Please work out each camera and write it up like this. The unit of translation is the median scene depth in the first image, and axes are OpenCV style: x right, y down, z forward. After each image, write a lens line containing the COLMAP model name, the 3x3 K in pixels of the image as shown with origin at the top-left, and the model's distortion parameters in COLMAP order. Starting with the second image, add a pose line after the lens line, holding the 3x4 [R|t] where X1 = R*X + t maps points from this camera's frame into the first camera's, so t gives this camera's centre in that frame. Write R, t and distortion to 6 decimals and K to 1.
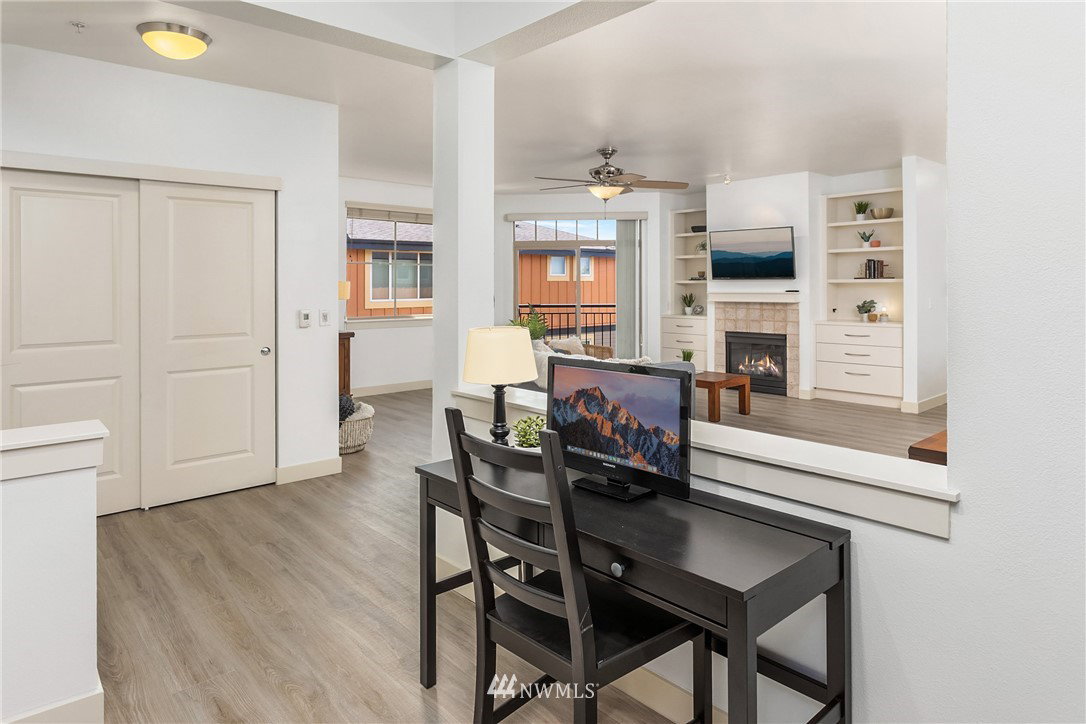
lens RADIAL K [[629.2, 0, 538.4], [0, 629.2, 287.6], [0, 0, 1]] dist [-0.008625, -0.000164]
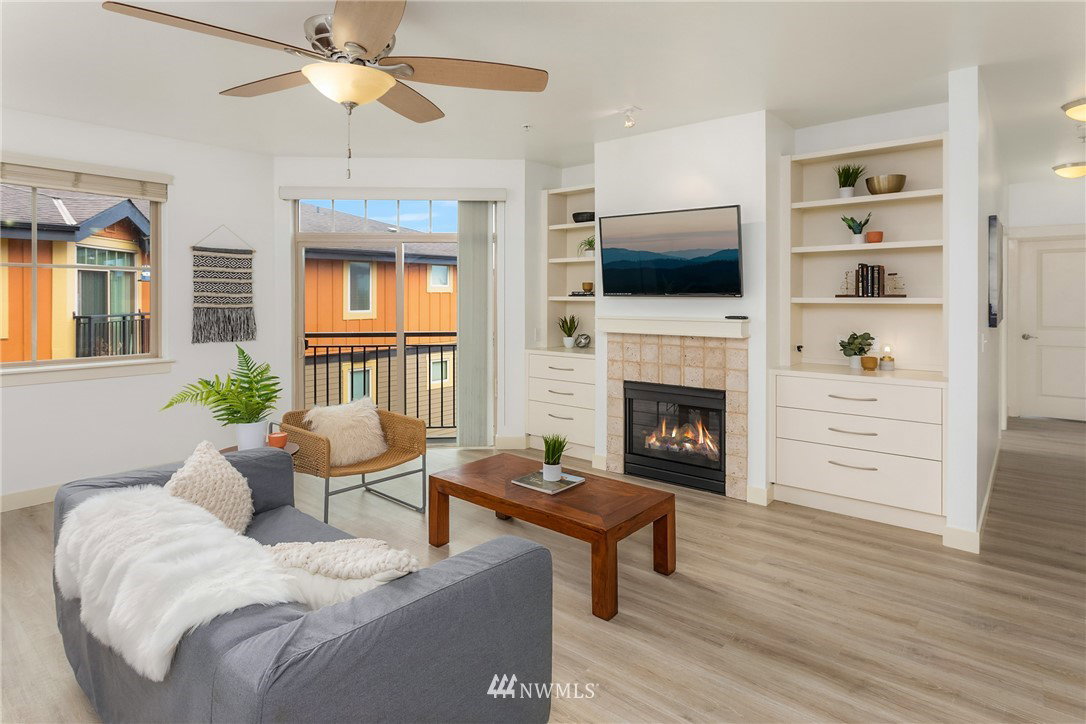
lens RADIAL K [[555.8, 0, 553.7], [0, 555.8, 299.4], [0, 0, 1]] dist [0.006984, -0.000465]
pose [[0.984262, 0.002108, 0.176705, 0.144466], [-0.002602, 0.999993, 0.002565, -0.011662], [-0.176698, -0.002984, 0.984261, 0.515185]]
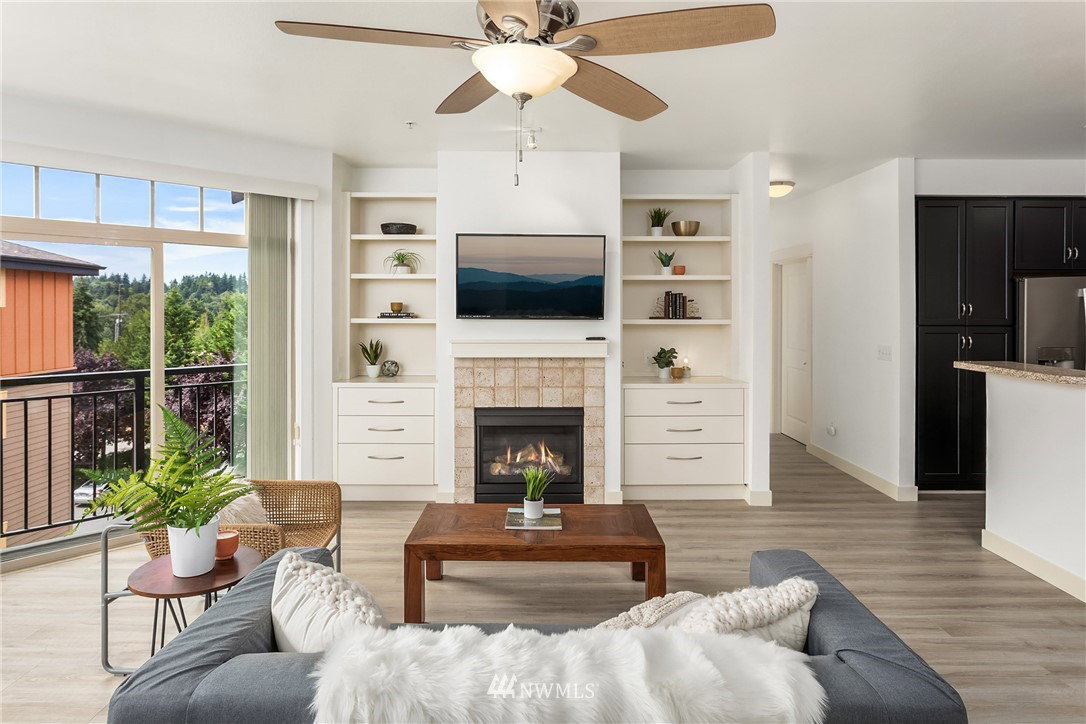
lens RADIAL K [[629.2, 0, 471.5], [0, 629.2, 310.4], [0, 0, 1]] dist [-0.008625, -0.000164]
pose [[0.665934, 0.006027, 0.745986, -0.147788], [-0.000901, 0.999973, -0.007276, -0.017363], [-0.746010, 0.004173, 0.665922, 0.663356]]
